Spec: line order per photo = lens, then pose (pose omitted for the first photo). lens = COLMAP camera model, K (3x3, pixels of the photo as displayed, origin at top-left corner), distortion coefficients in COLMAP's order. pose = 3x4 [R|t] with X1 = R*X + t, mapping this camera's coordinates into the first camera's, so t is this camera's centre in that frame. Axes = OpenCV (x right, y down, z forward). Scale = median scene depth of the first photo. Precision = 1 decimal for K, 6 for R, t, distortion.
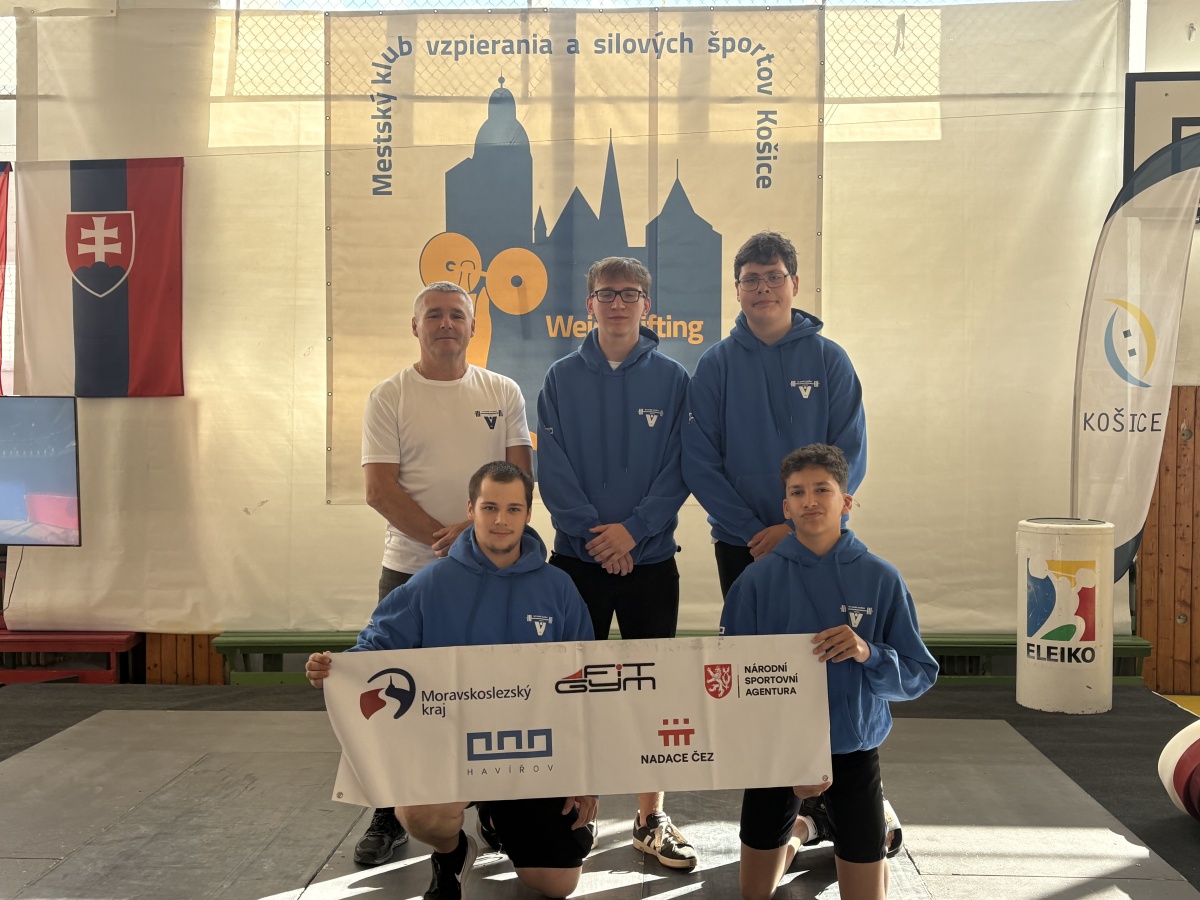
lens RADIAL K [[1333.6, 0, 601.5], [0, 1333.6, 447.7], [0, 0, 1]] dist [0.003288, 0.000000]
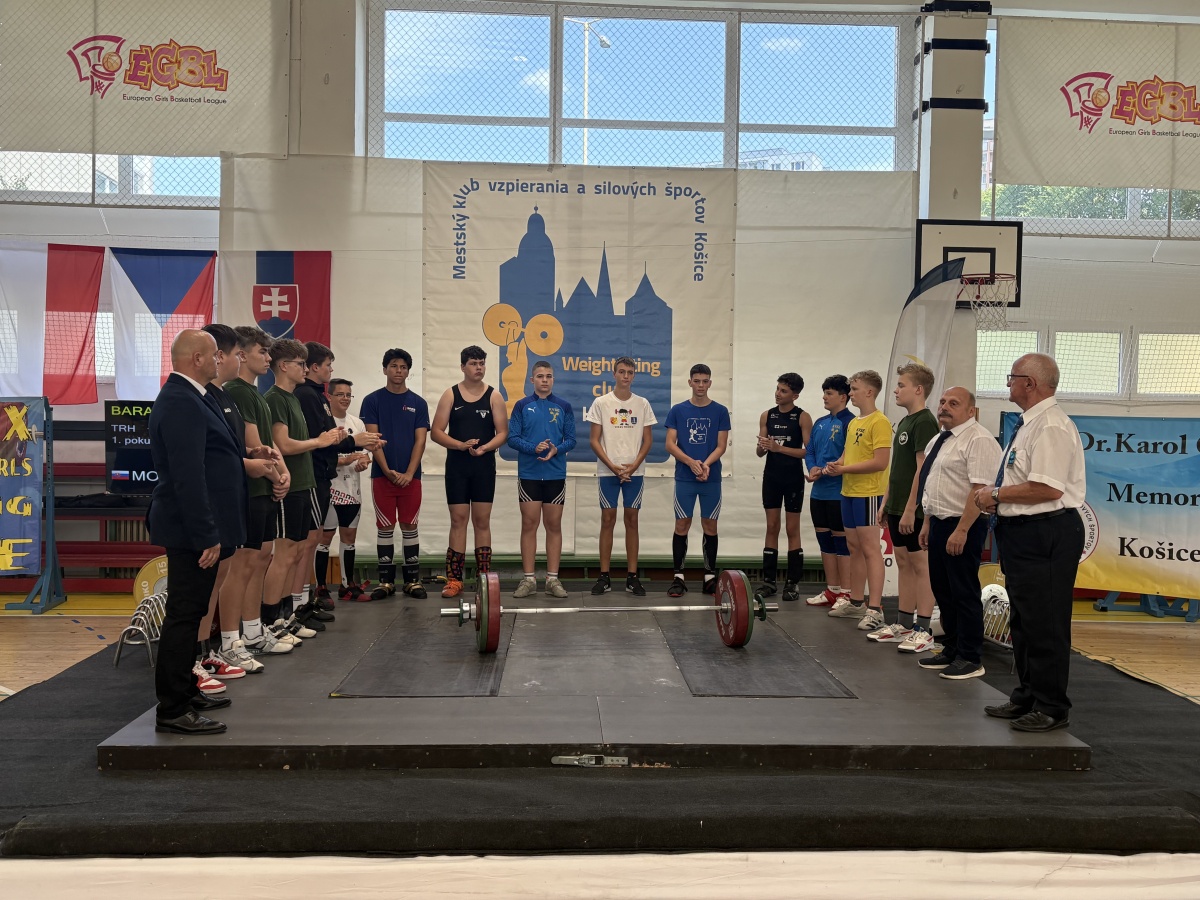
lens RADIAL K [[1091.3, 0, 596.3], [0, 1091.3, 452.0], [0, 0, 1]] dist [0.002246, 0.005948]
pose [[0.995962, 0.011823, 0.088989, -0.115675], [-0.011454, 0.999924, -0.004659, 0.020013], [-0.089038, 0.003621, 0.996022, -0.301041]]
